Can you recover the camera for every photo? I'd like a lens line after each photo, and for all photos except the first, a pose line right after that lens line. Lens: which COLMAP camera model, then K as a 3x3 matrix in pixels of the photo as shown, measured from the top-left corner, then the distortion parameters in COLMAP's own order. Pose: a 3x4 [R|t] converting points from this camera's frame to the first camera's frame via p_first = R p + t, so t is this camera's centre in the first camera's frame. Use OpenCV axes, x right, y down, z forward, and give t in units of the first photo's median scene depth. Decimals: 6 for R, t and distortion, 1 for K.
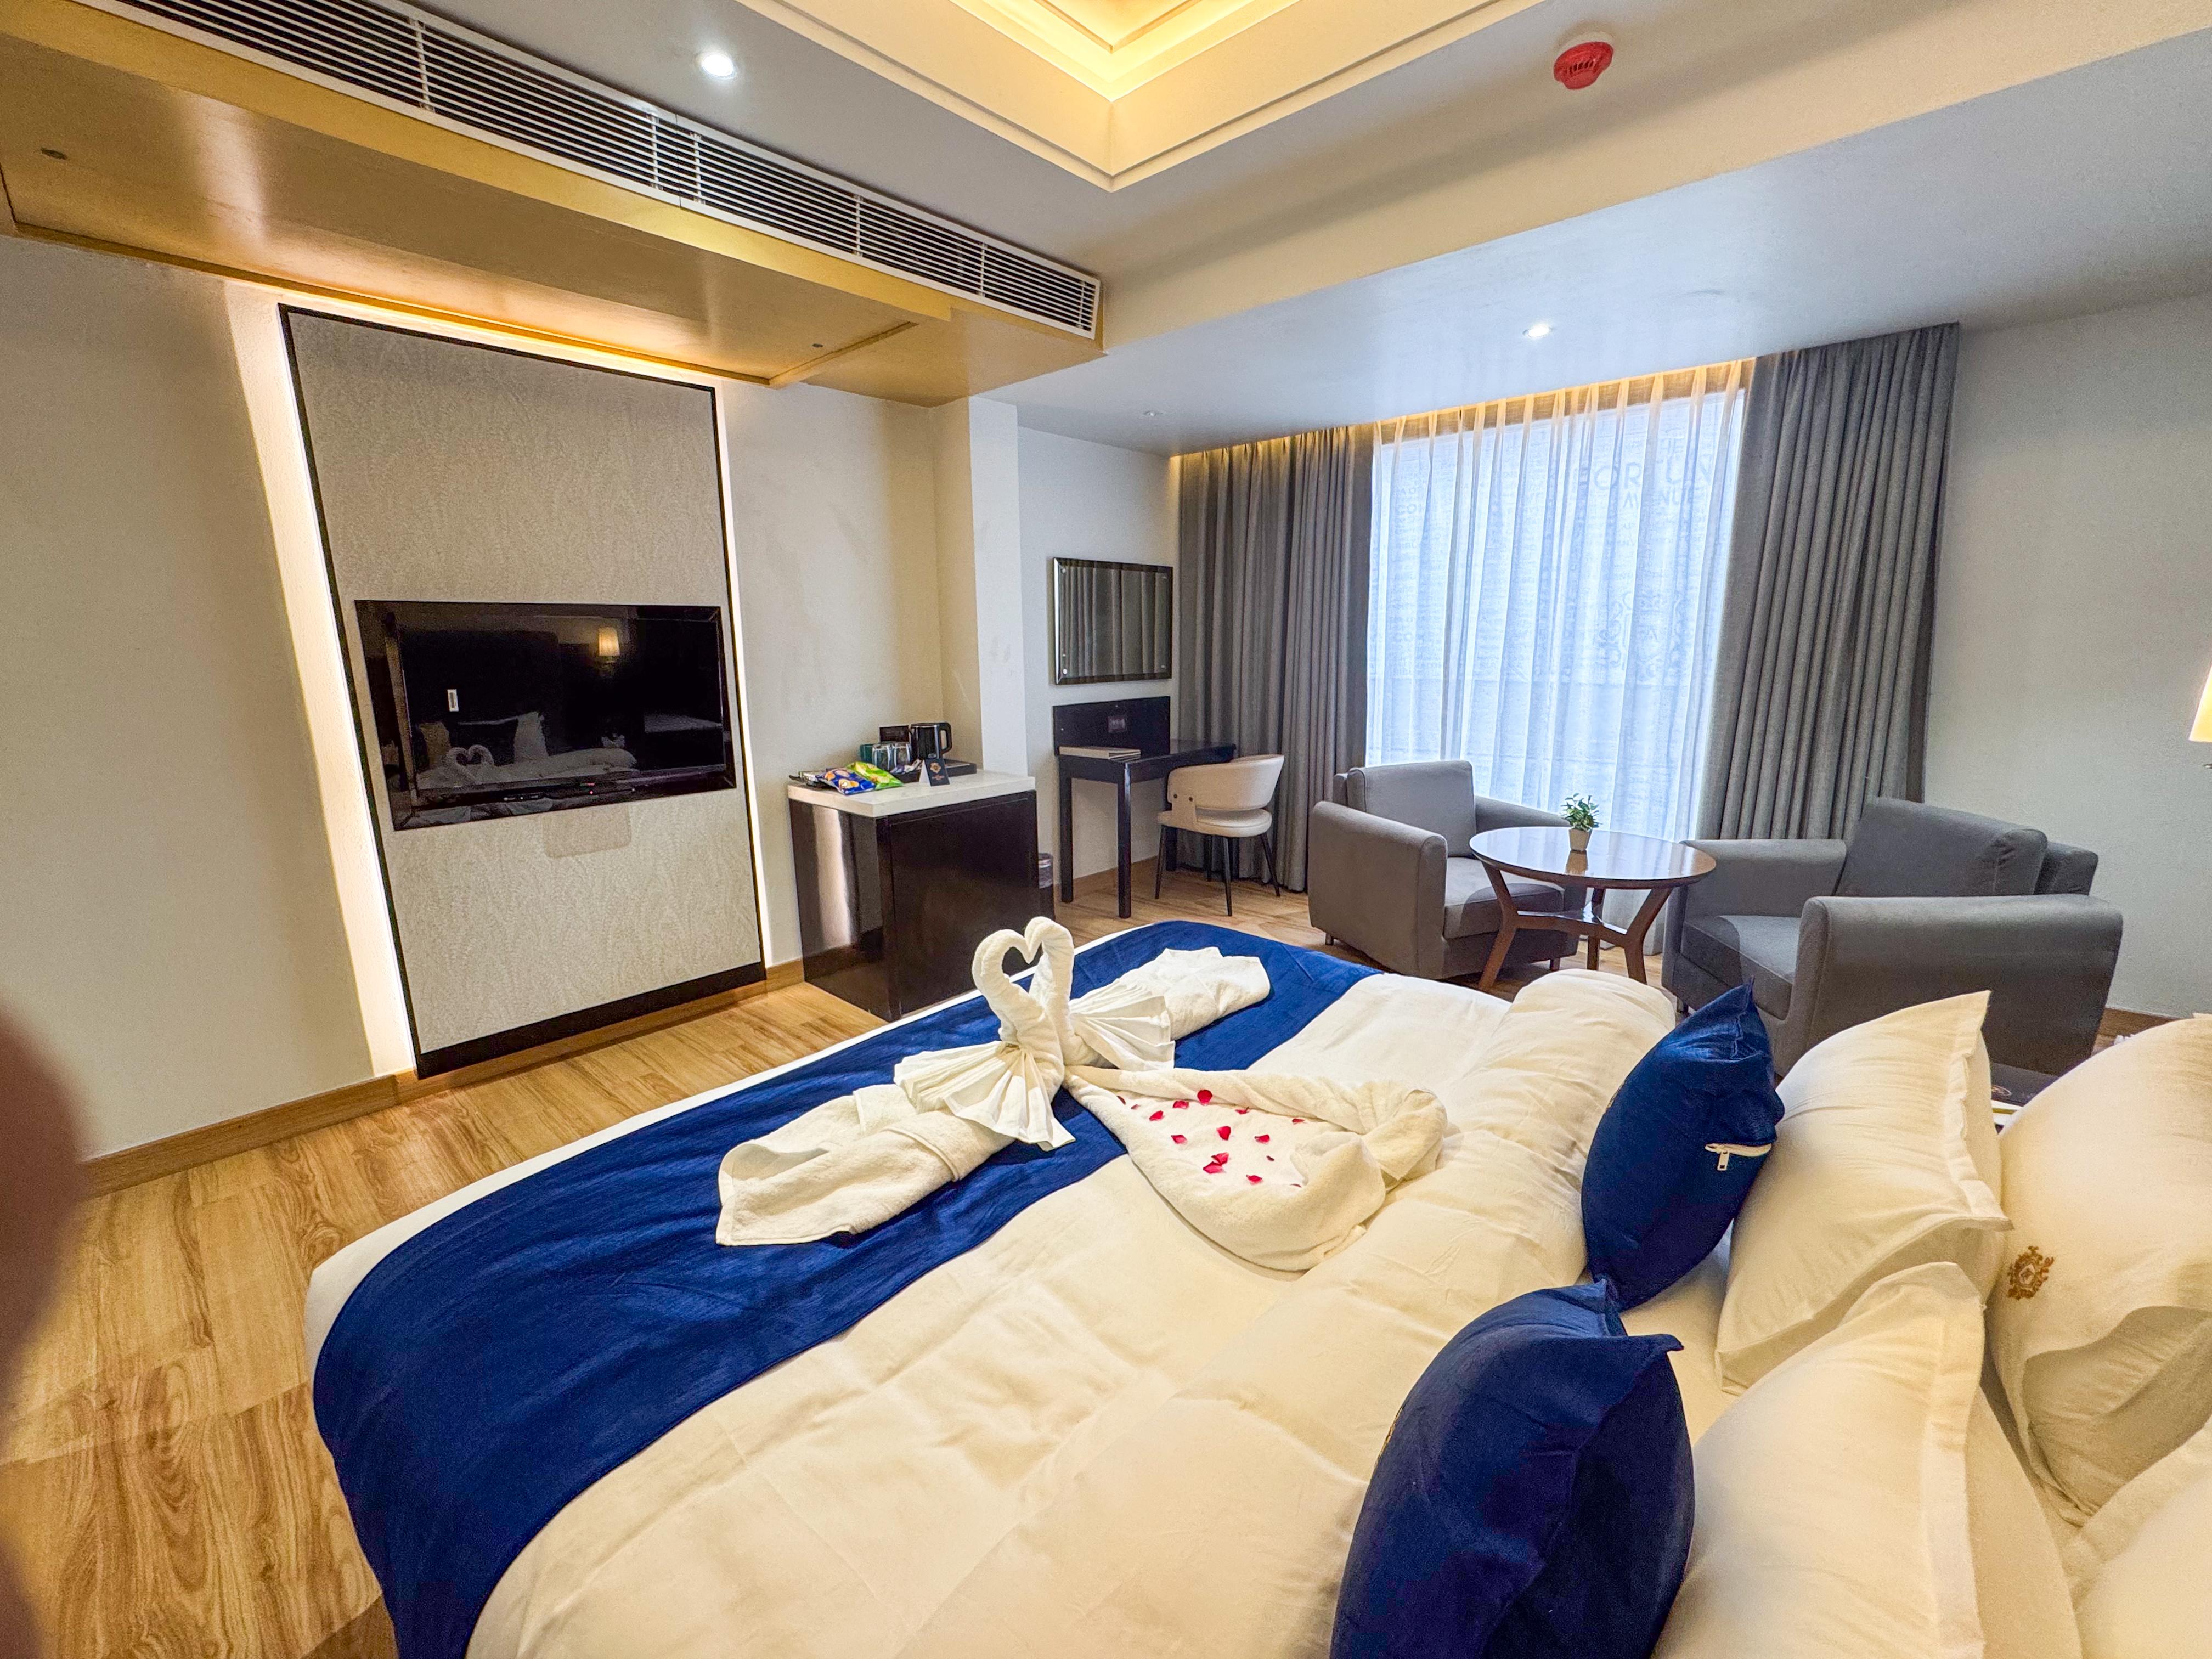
lens RADIAL K [[901.2, 0, 1103.2], [0, 901.2, 829.4], [0, 0, 1]] dist [-0.038003, 0.017181]
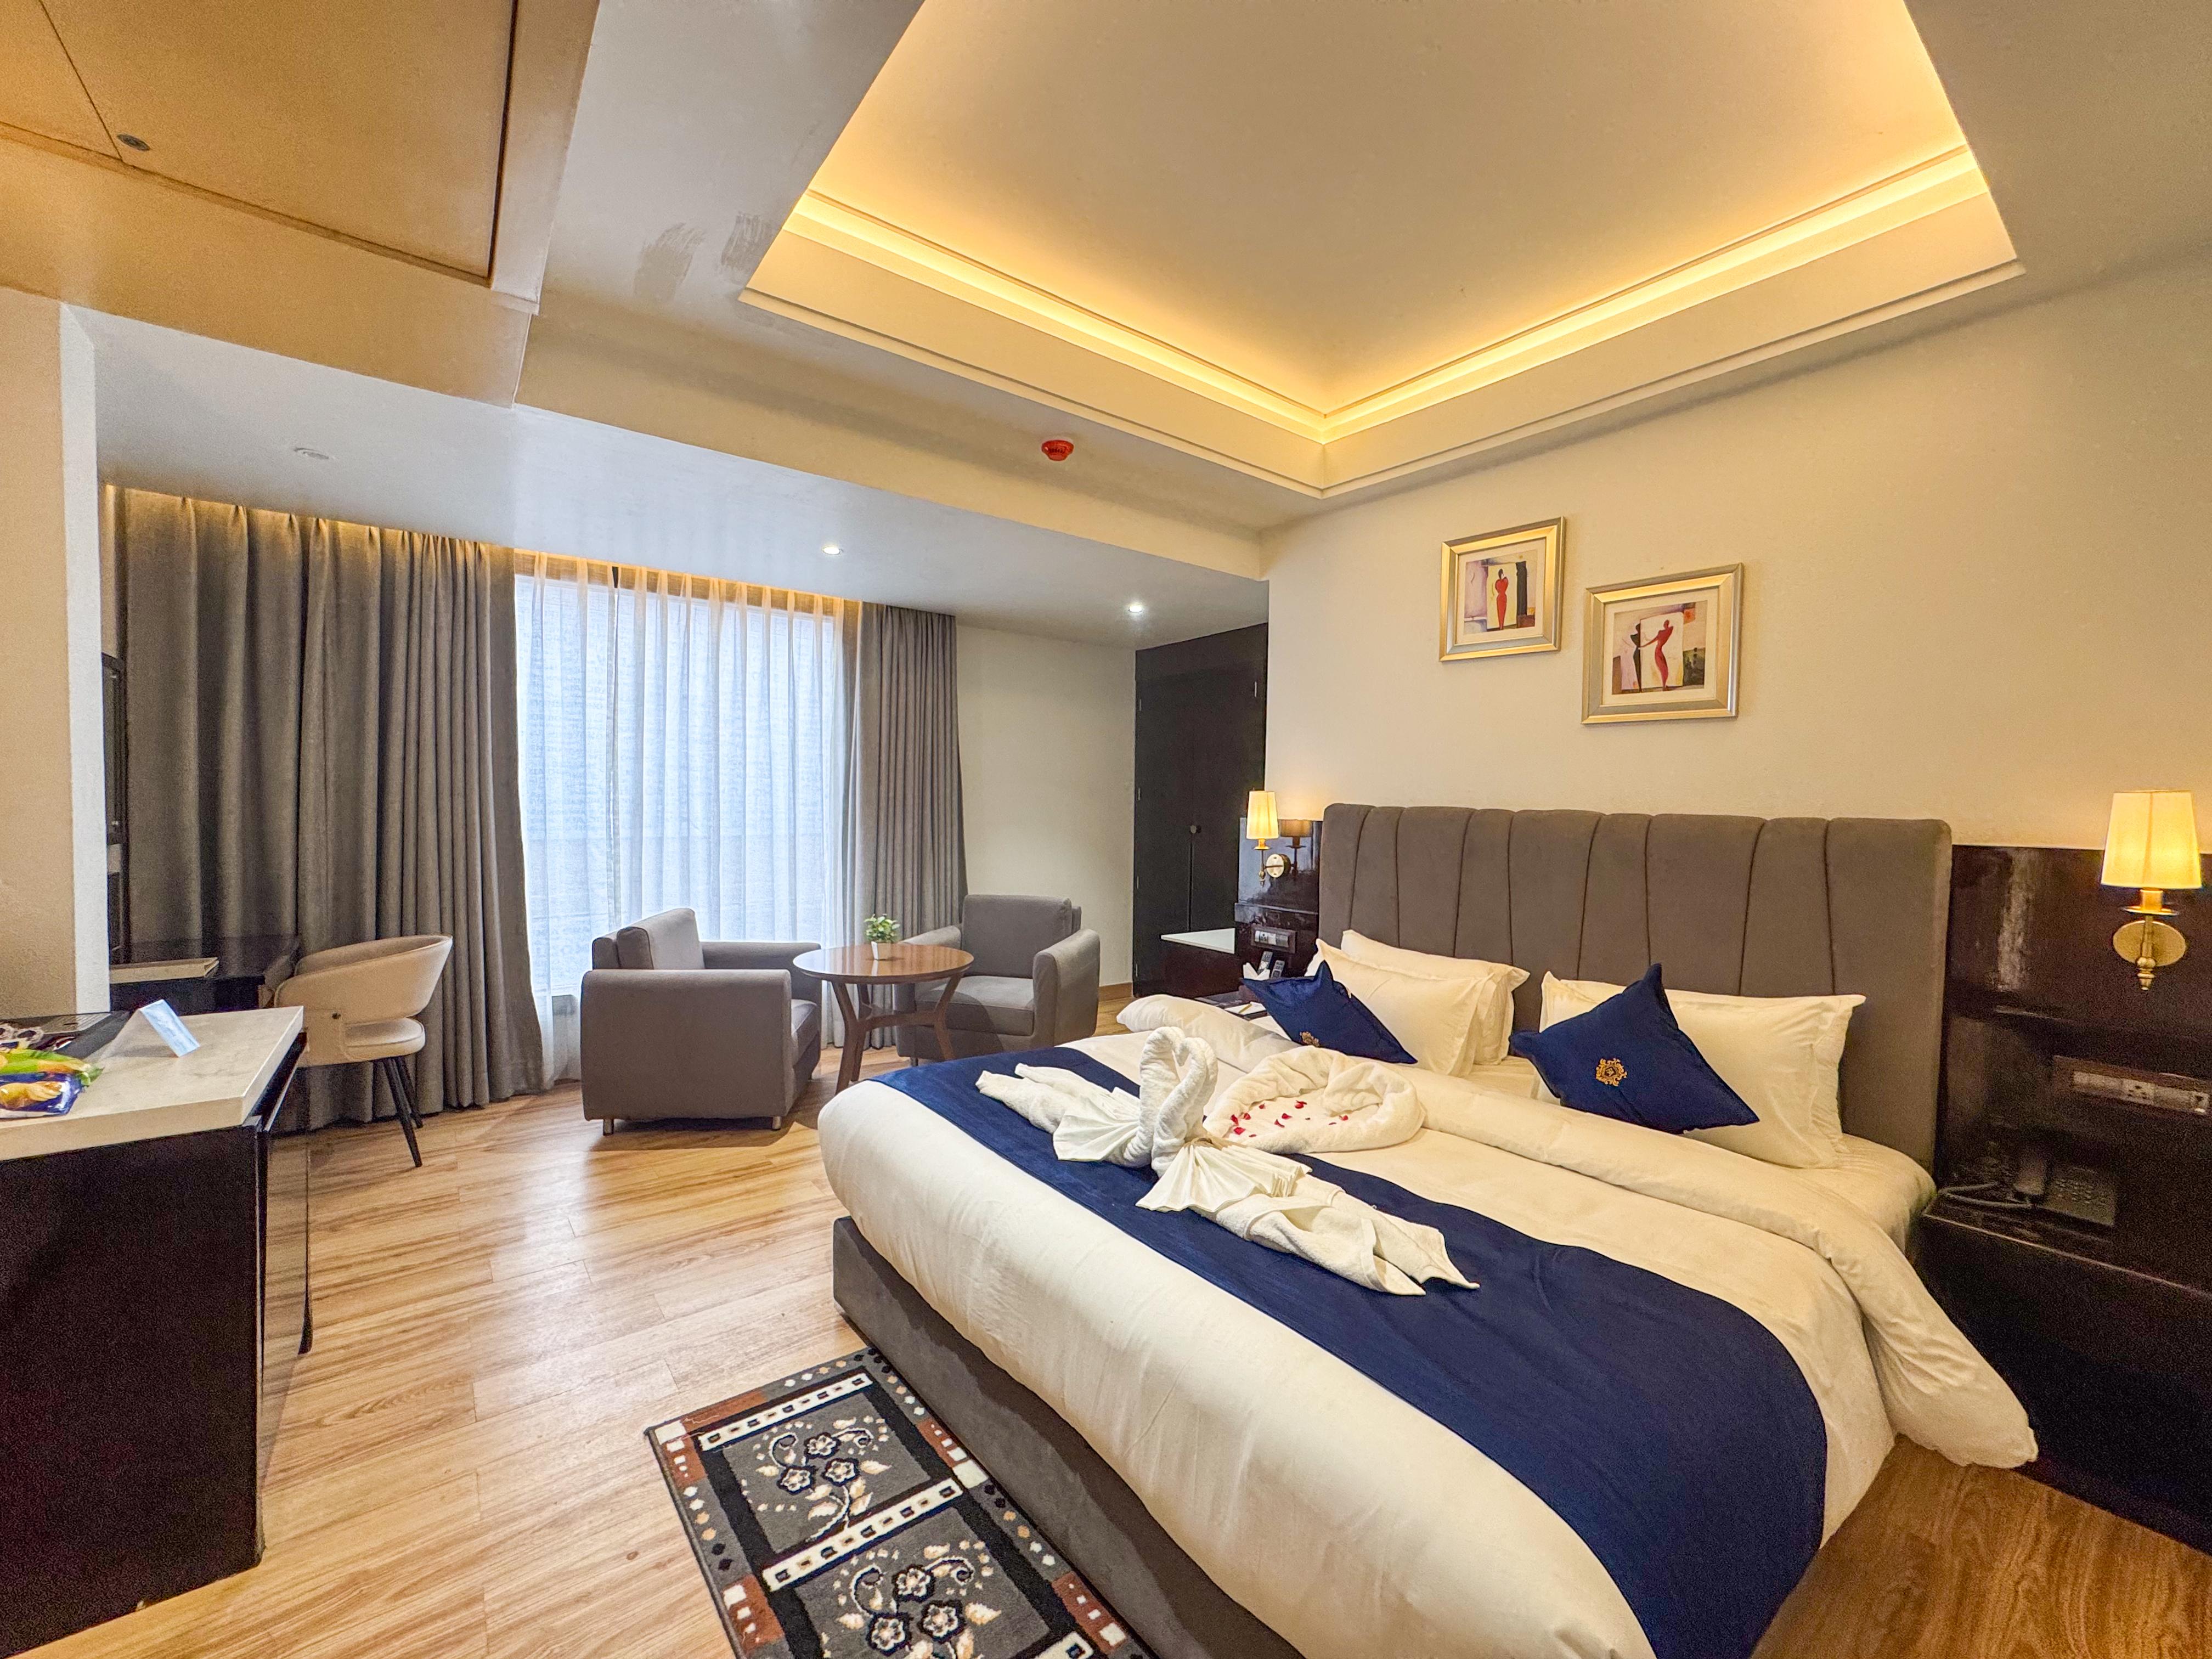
lens RADIAL K [[901.2, 0, 1103.2], [0, 901.2, 829.4], [0, 0, 1]] dist [-0.038003, 0.017181]
pose [[0.175533, -0.018018, 0.984309, -0.509732], [0.187148, 0.982211, -0.015395, -0.064210], [-0.966522, 0.186914, 0.175782, 0.361919]]
